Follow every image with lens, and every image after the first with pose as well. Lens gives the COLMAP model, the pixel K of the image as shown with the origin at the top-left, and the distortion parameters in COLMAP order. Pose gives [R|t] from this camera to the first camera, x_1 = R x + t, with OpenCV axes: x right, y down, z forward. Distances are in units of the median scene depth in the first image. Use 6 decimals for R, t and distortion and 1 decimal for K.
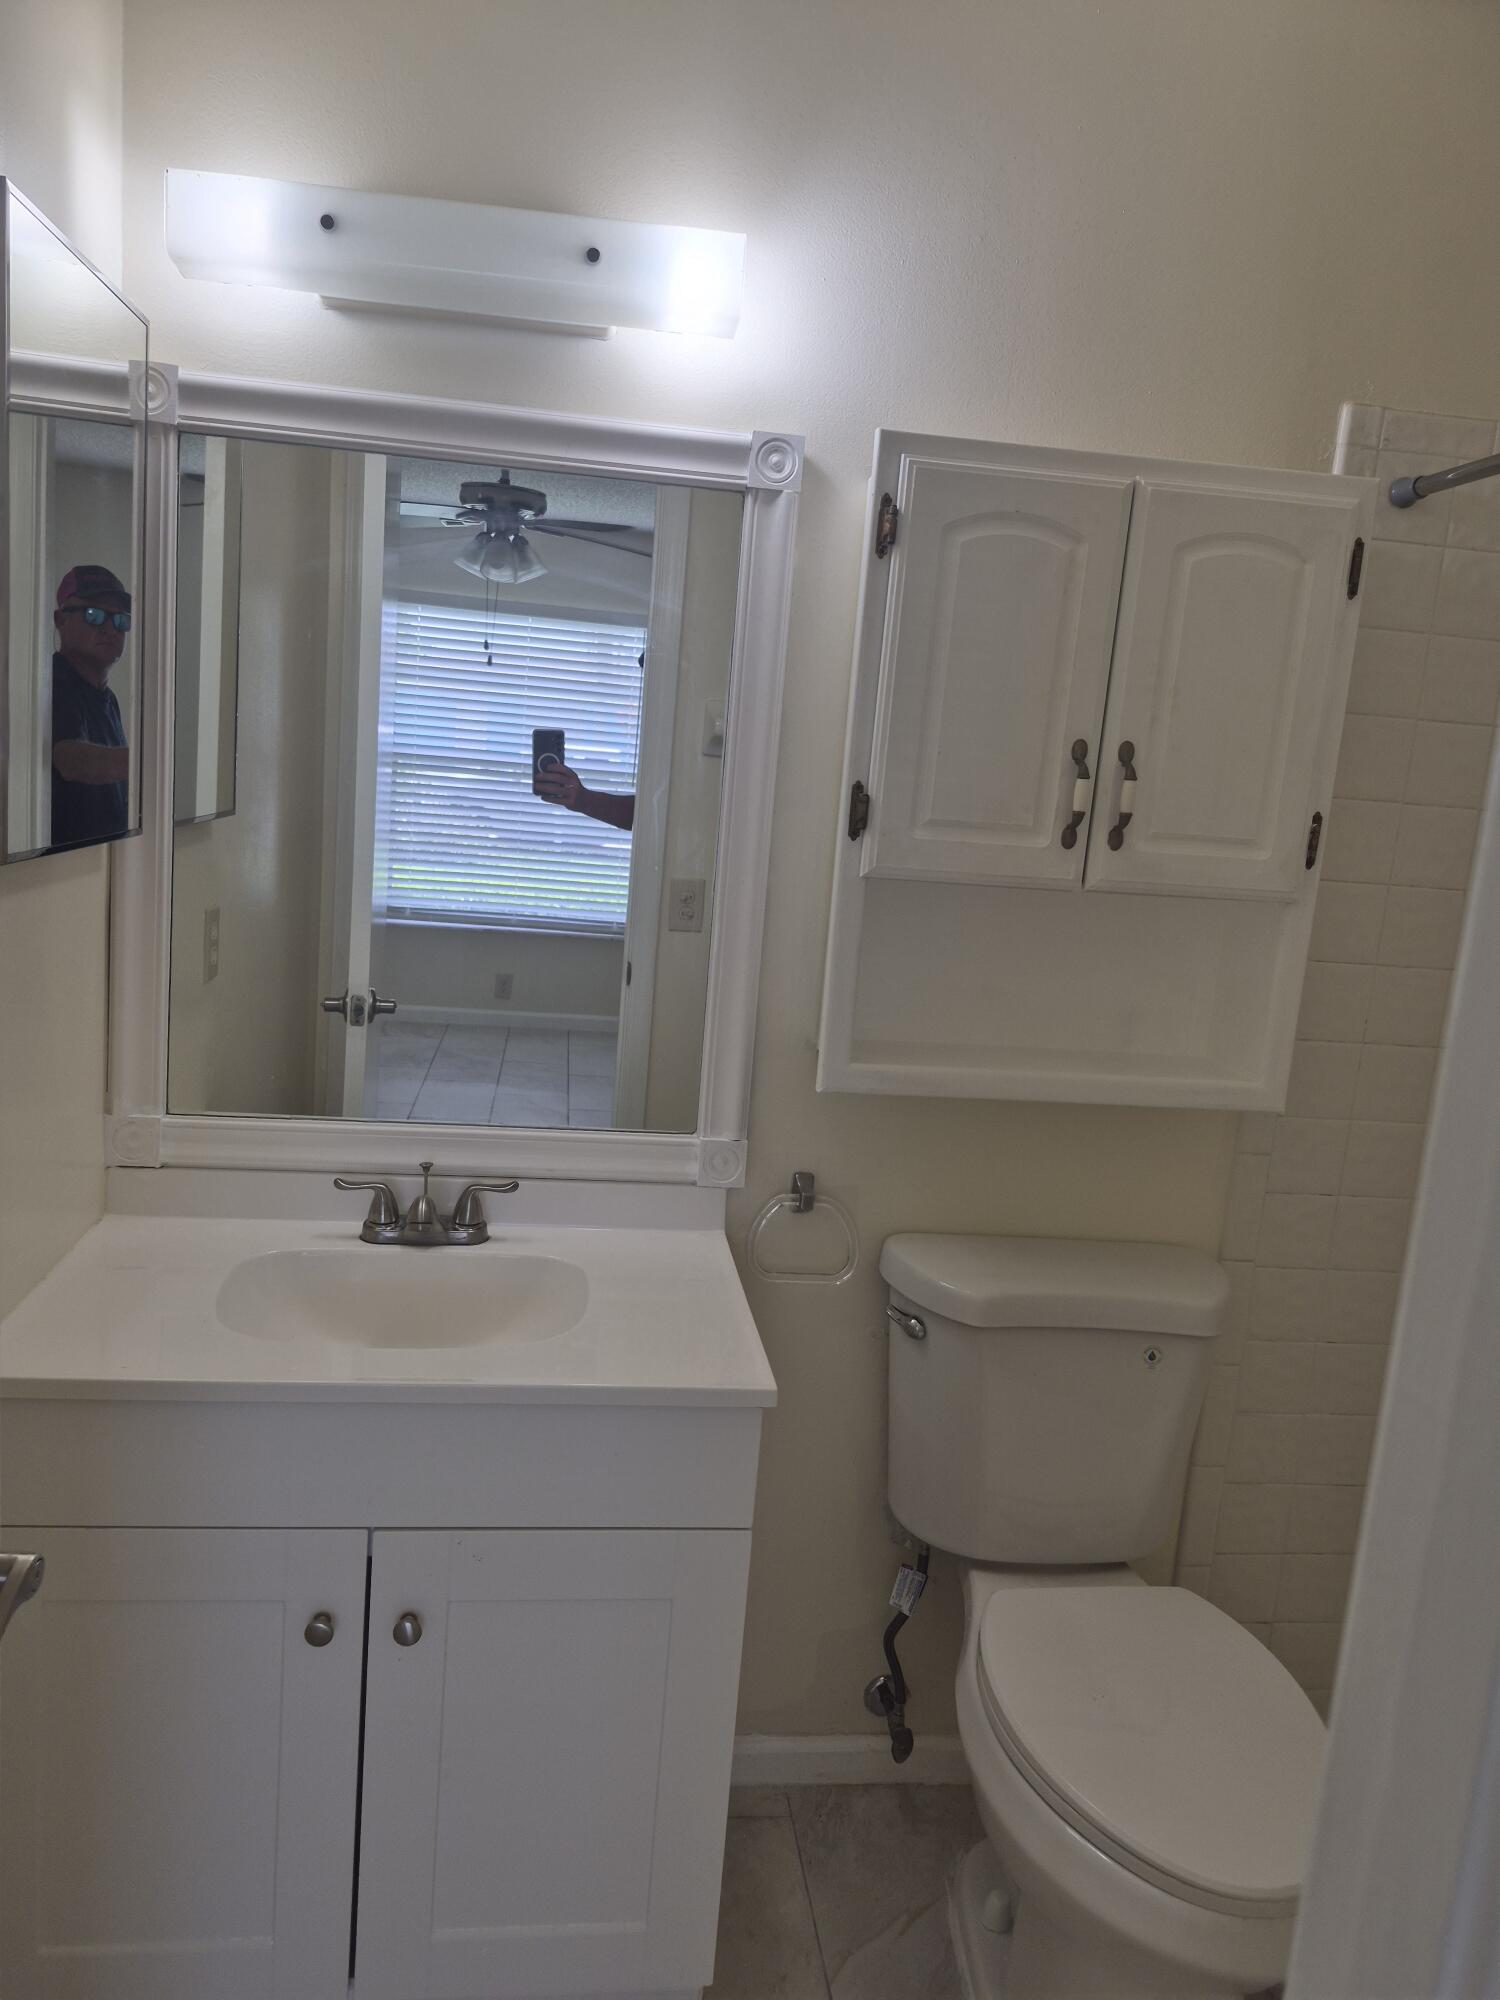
lens RADIAL K [[1366.2, 0, 750.0], [0, 1366.2, 1000.0], [0, 0, 1]] dist [0.107292, -0.151498]
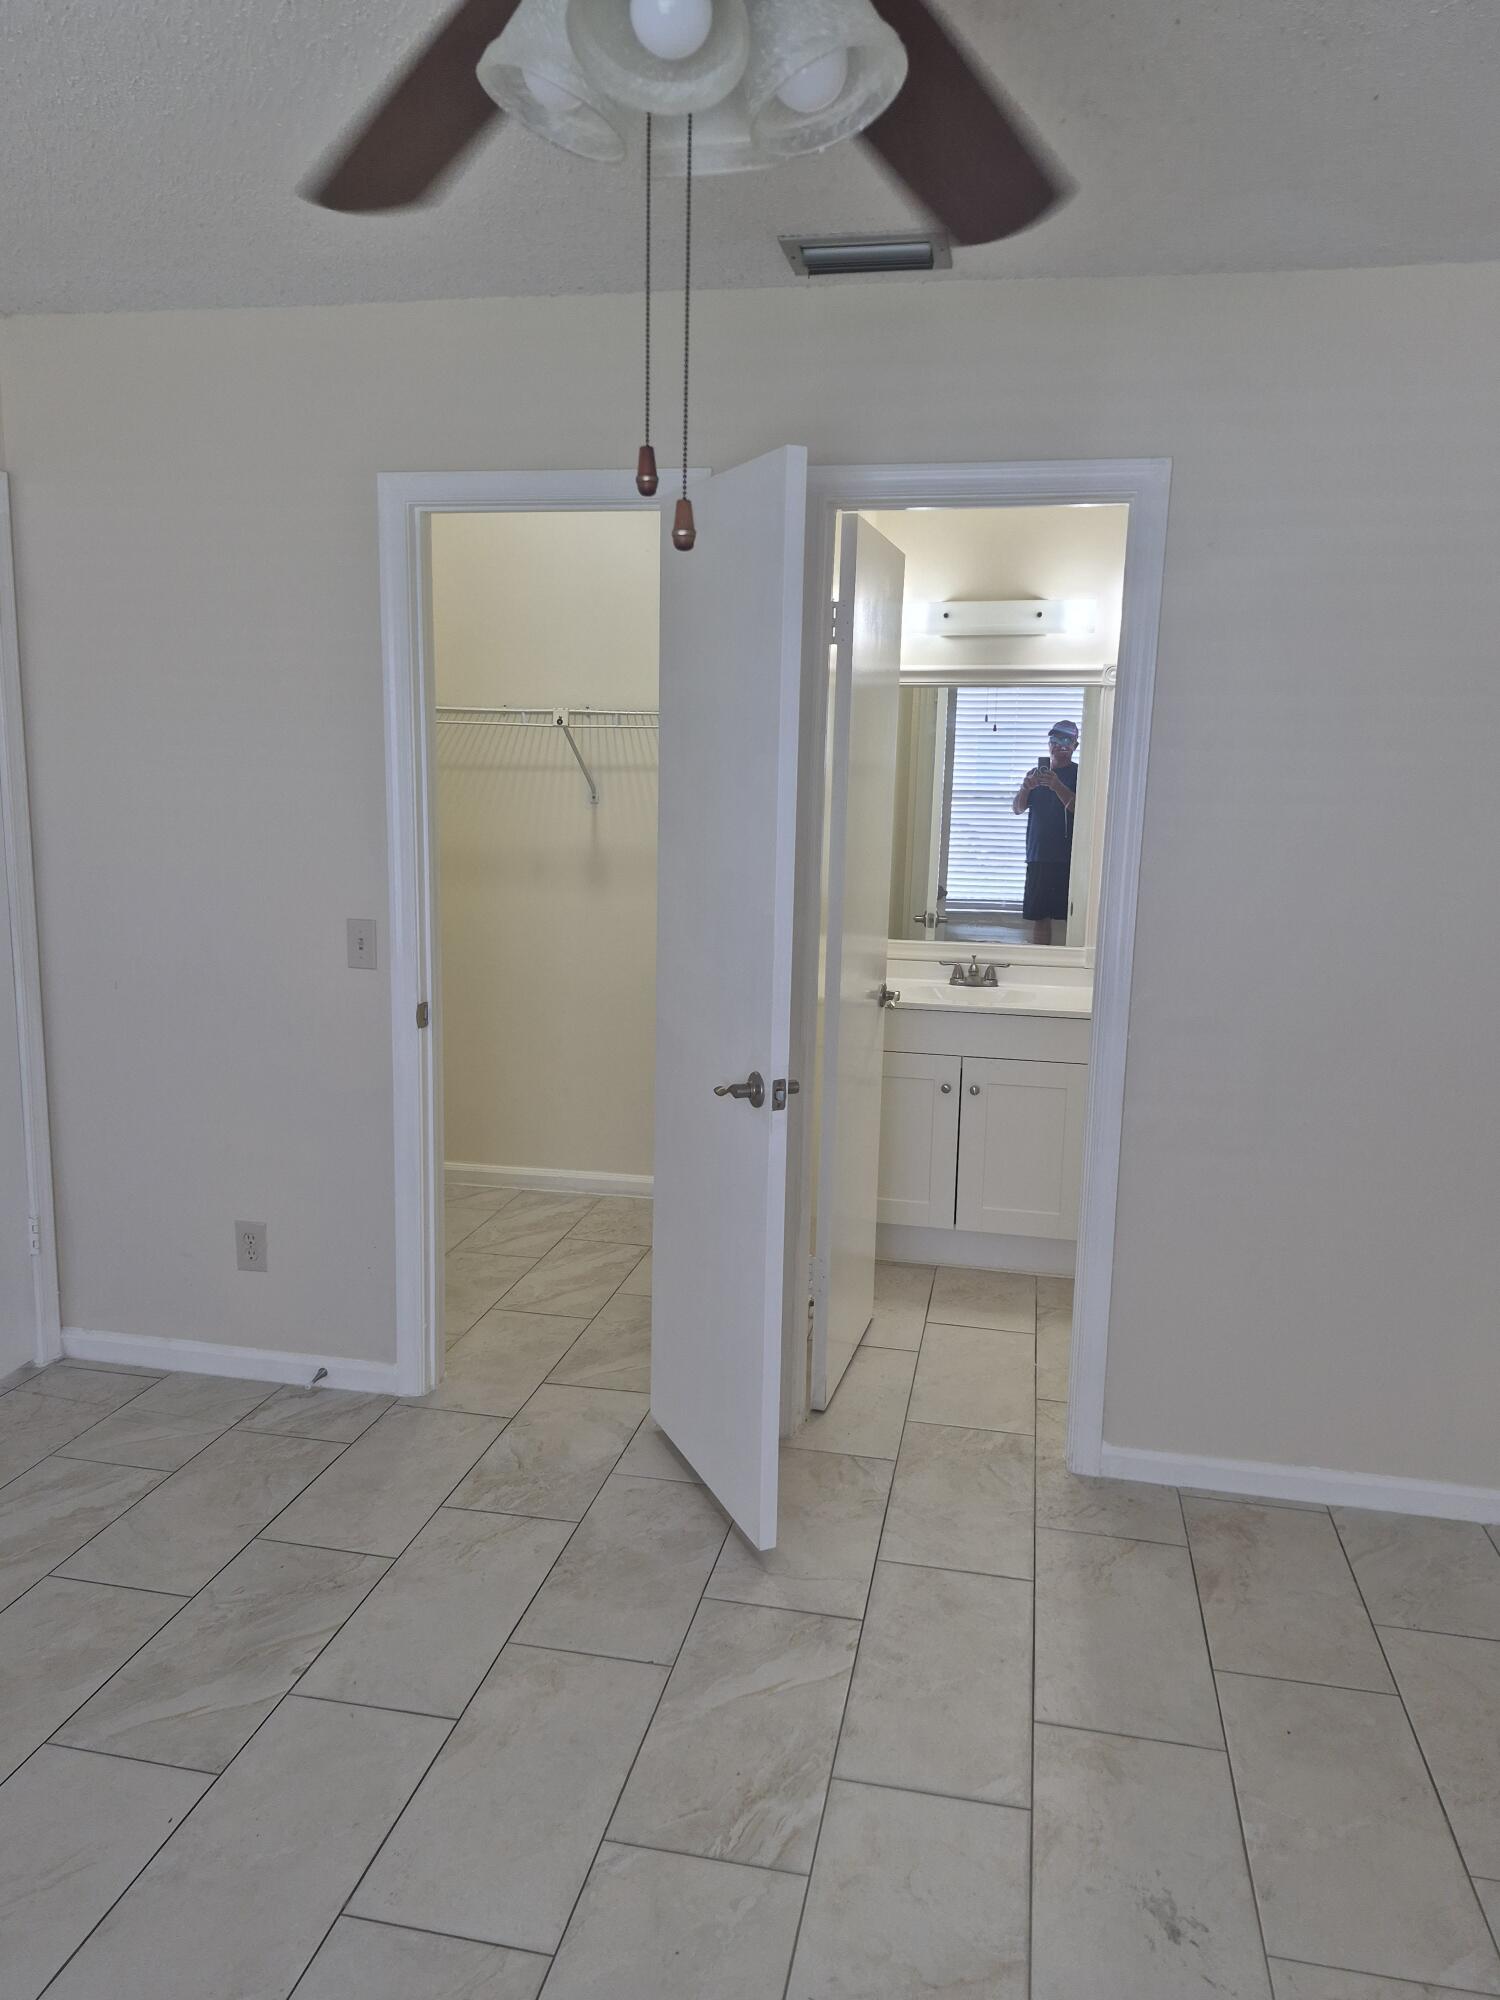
lens RADIAL K [[1383.3, 0, 750.0], [0, 1383.3, 1000.0], [0, 0, 1]] dist [0.090667, -0.112024]
pose [[0.940022, -0.003824, -0.341093, 0.250296], [-0.002554, 0.999830, -0.018248, 0.244779], [0.341105, 0.018025, 0.939852, -1.549116]]
